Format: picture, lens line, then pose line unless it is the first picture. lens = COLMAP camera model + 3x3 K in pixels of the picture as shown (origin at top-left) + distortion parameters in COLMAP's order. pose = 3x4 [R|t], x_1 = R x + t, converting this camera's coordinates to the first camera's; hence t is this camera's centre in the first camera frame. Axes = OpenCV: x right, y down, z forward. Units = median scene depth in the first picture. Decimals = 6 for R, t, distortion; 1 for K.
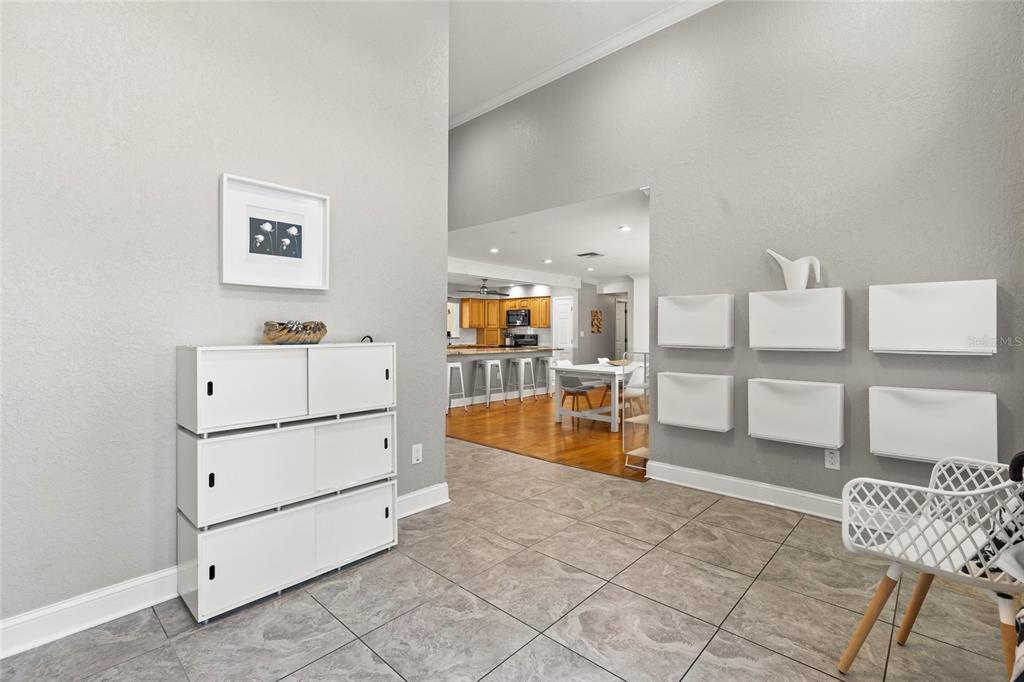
lens RADIAL K [[463.9, 0, 512.7], [0, 463.9, 335.6], [0, 0, 1]] dist [0.003215, 0.000274]
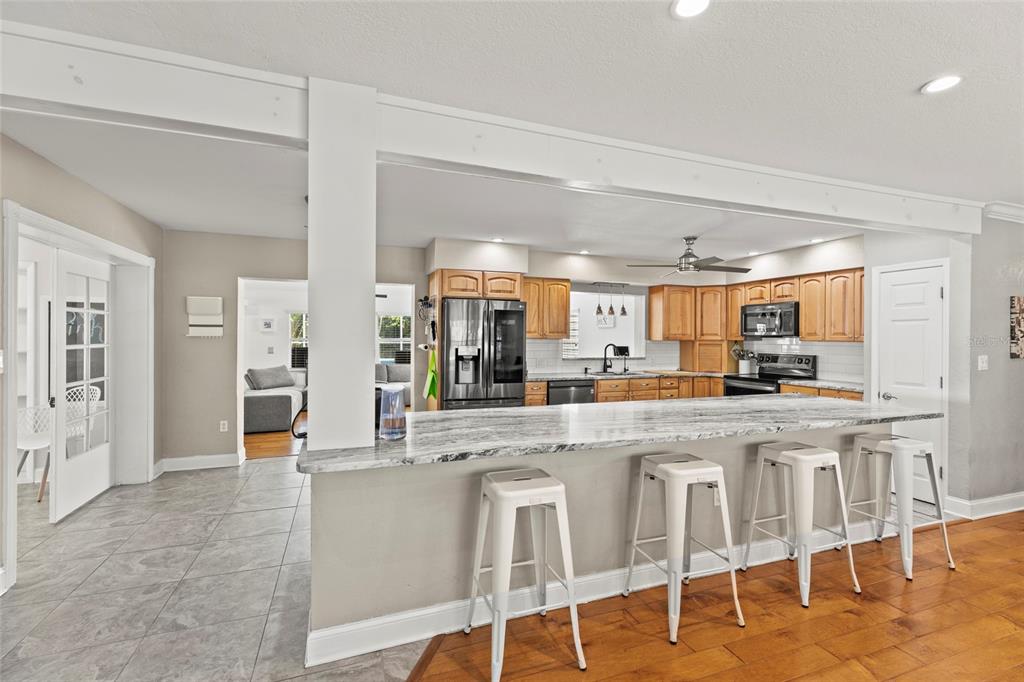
lens RADIAL K [[463.9, 0, 510.3], [0, 463.9, 338.3], [0, 0, 1]] dist [0.003215, 0.000274]
pose [[0.892731, 0.002896, -0.450580, -0.010289], [-0.005609, 0.999973, -0.004685, -0.015722], [0.450555, 0.006710, 0.892724, 0.445830]]
